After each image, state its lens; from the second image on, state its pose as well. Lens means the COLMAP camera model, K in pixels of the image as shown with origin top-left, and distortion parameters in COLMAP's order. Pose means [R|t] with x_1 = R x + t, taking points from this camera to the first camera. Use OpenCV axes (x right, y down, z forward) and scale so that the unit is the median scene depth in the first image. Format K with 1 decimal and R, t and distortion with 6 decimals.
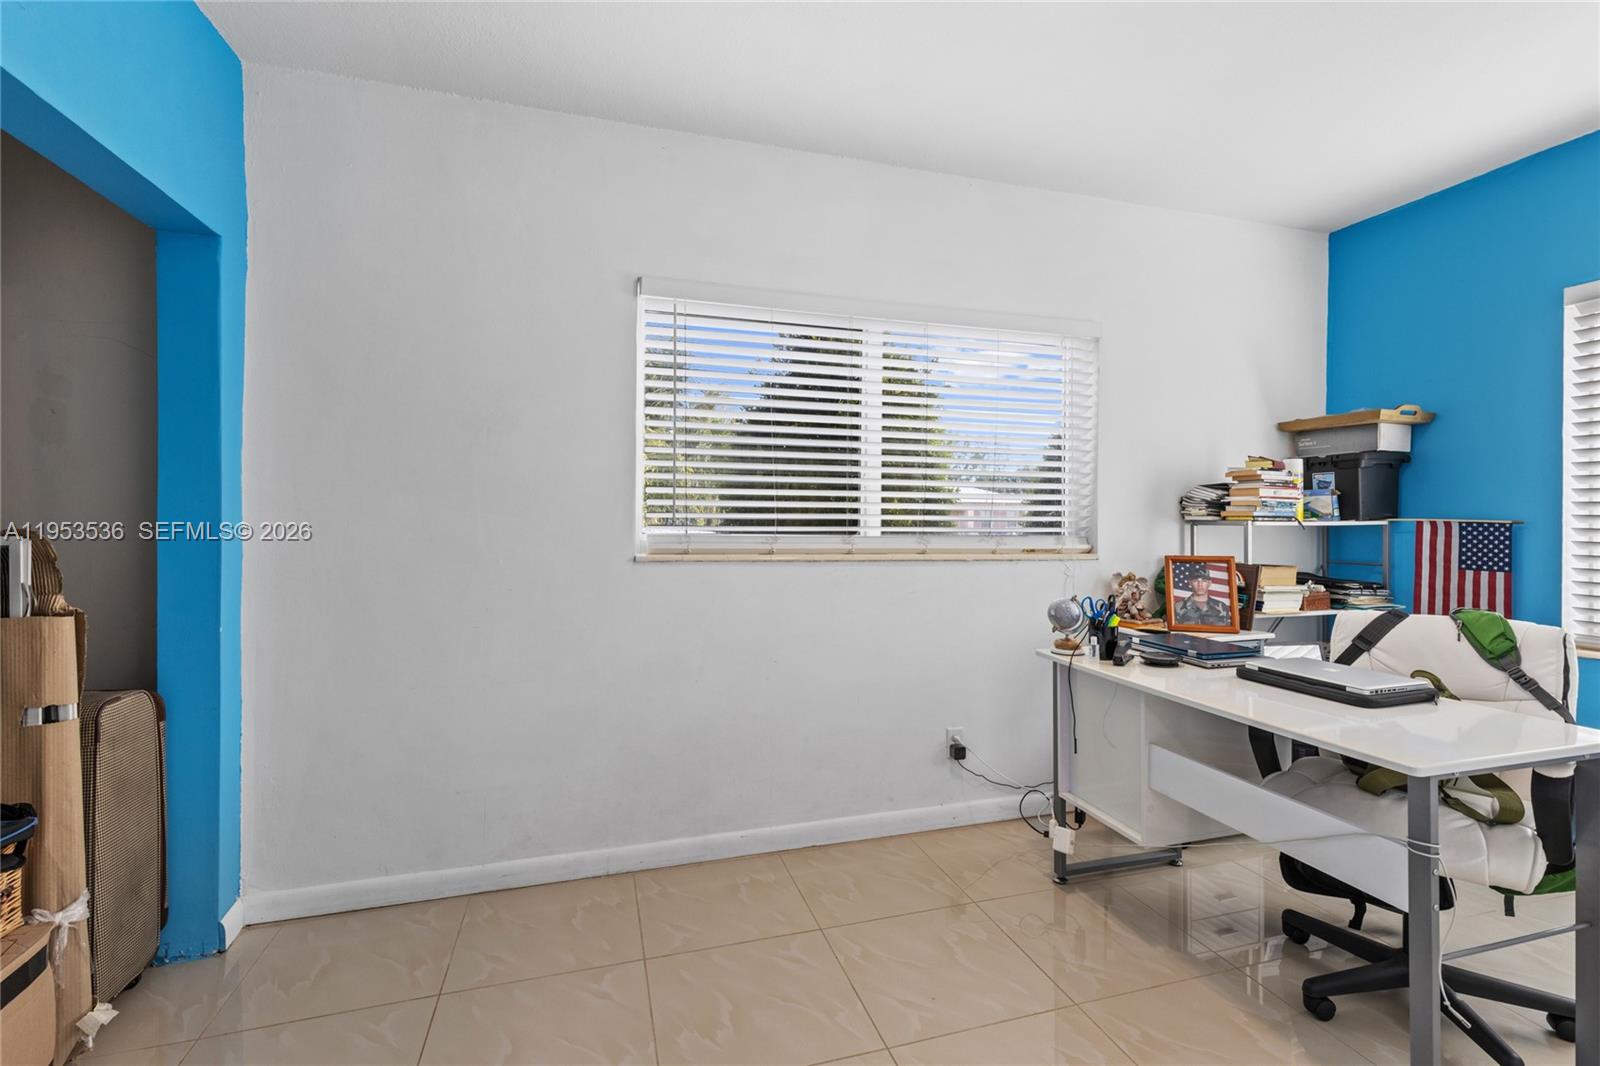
lens RADIAL K [[728.7, 0, 797.5], [0, 728.7, 510.3], [0, 0, 1]] dist [0.003563, 0.000038]
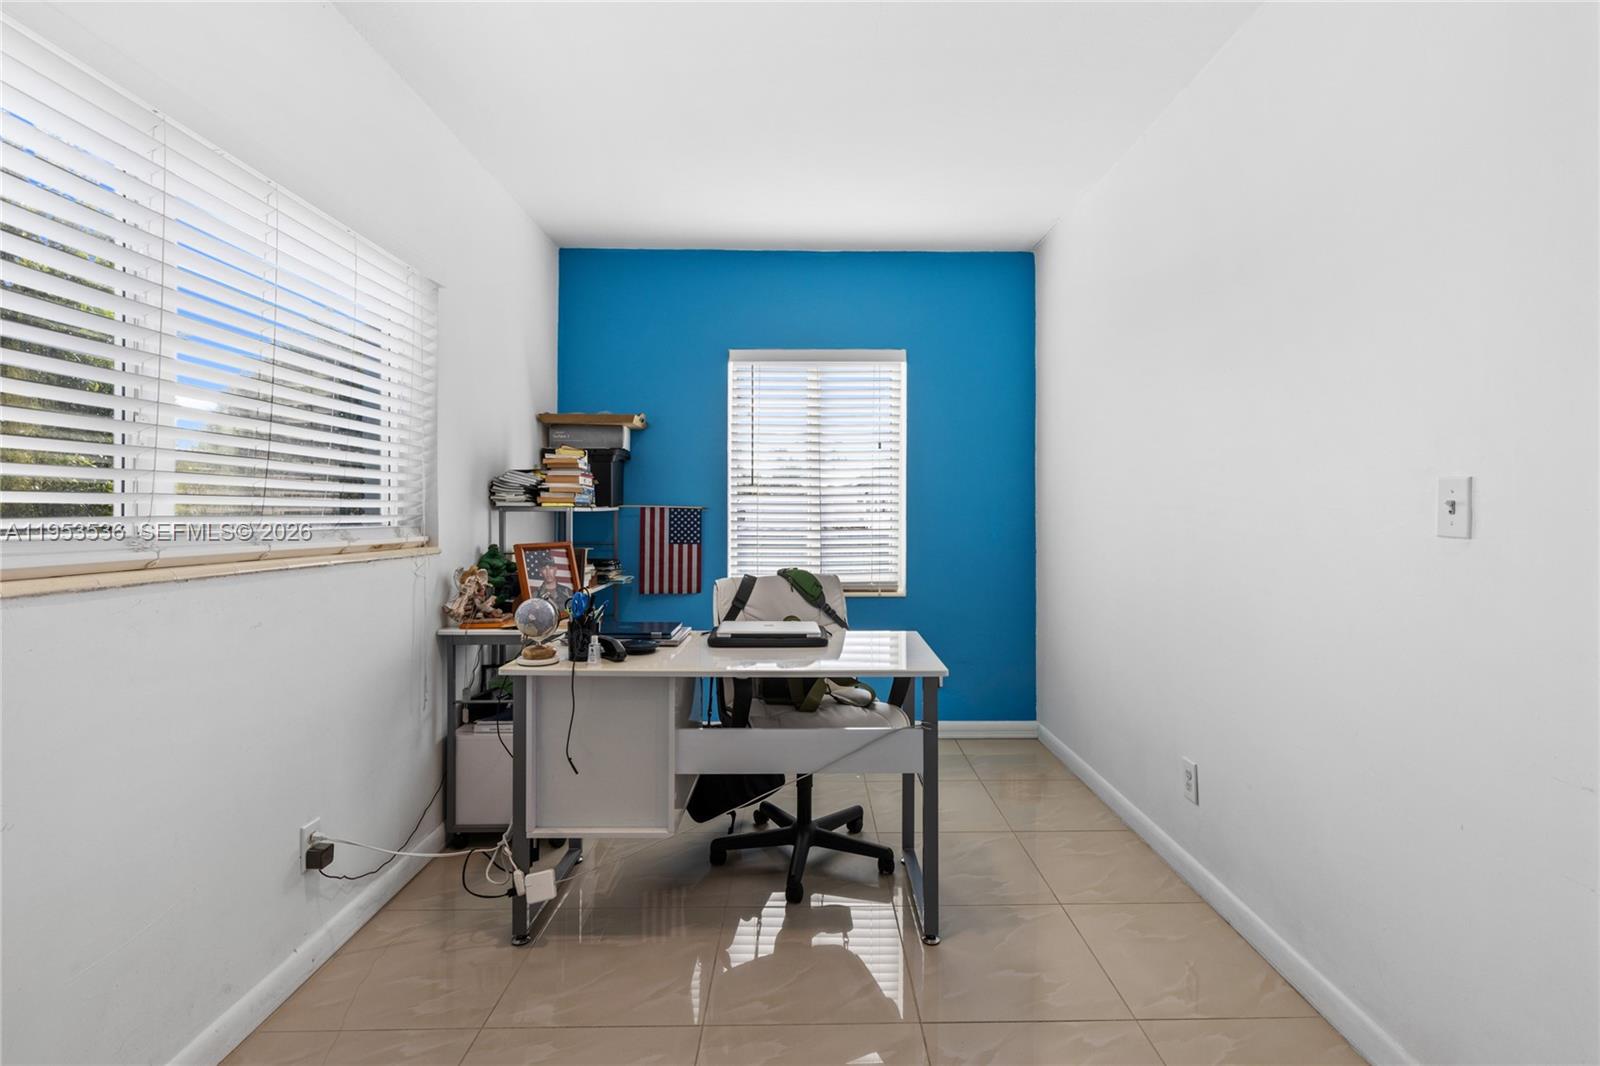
lens RADIAL K [[743.4, 0, 804.8], [0, 743.4, 511.8], [0, 0, 1]] dist [-0.000256, -0.000289]
pose [[0.252501, -0.004407, 0.967587, -0.323435], [-0.012278, 0.999895, 0.007758, 0.009404], [-0.967519, -0.013839, 0.252420, 0.416800]]
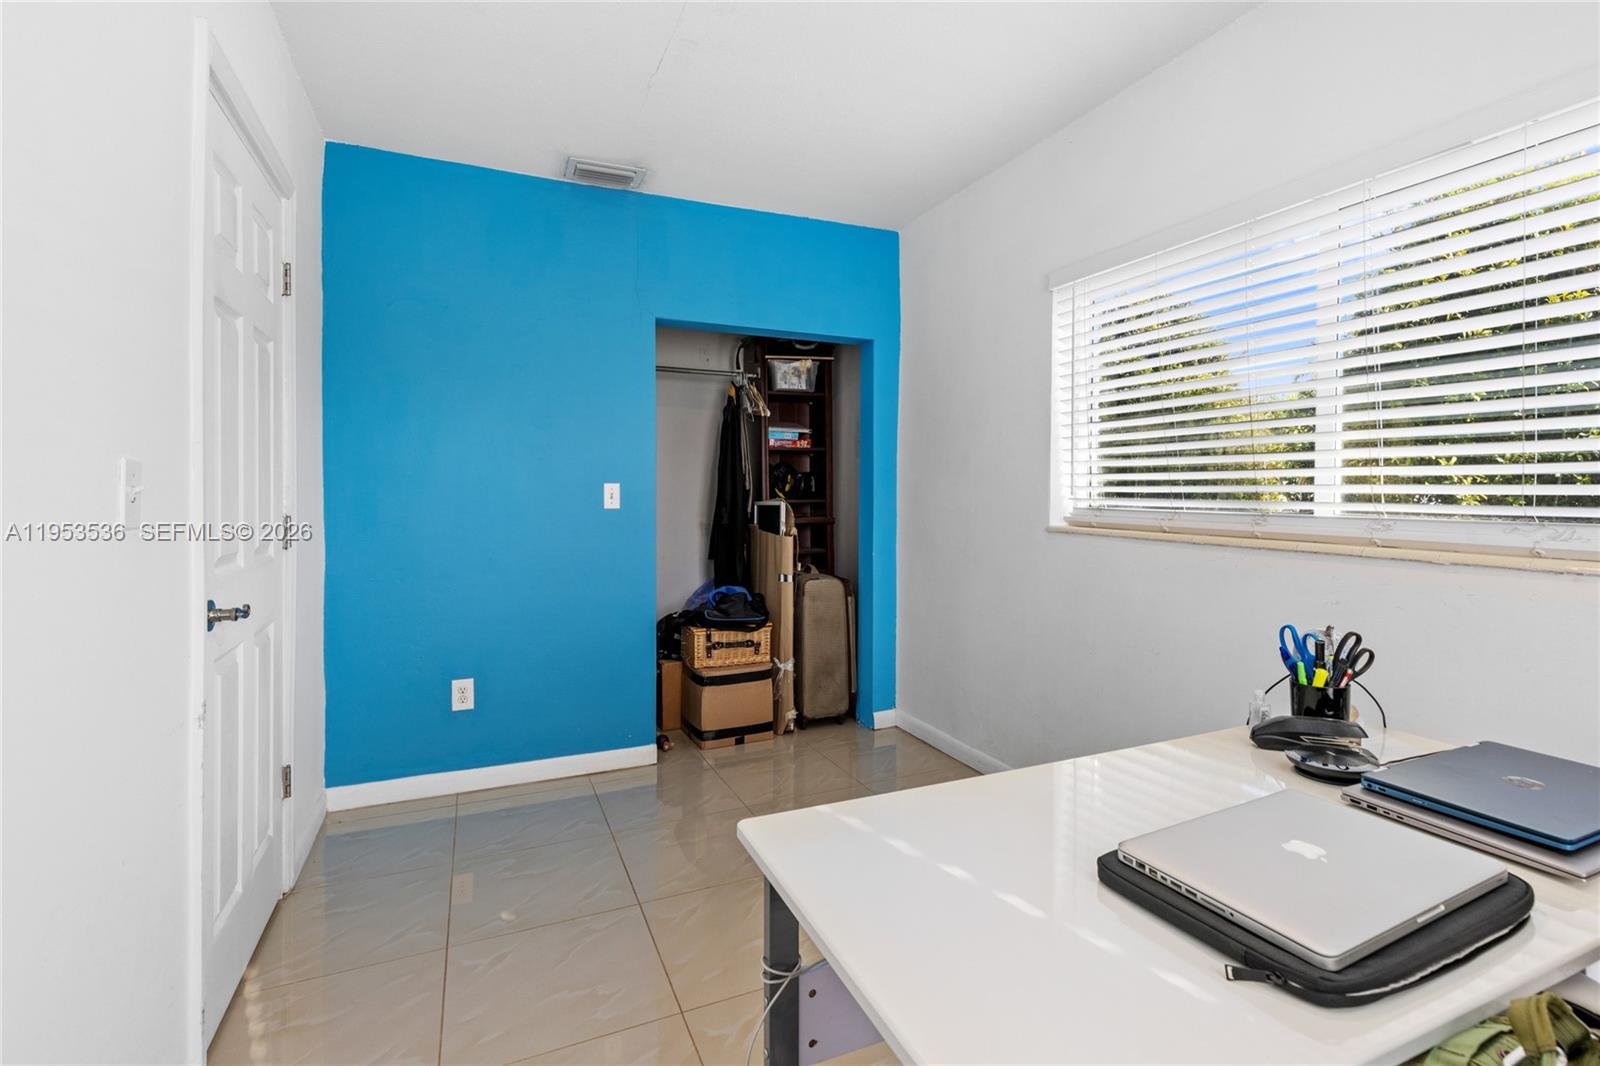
lens RADIAL K [[728.7, 0, 797.5], [0, 728.7, 510.3], [0, 0, 1]] dist [0.003563, 0.000038]
pose [[0.130438, 0.014698, -0.991348, 0.768470], [0.007541, 0.999846, 0.015817, 0.016064], [0.991428, -0.009539, 0.130307, 0.440765]]
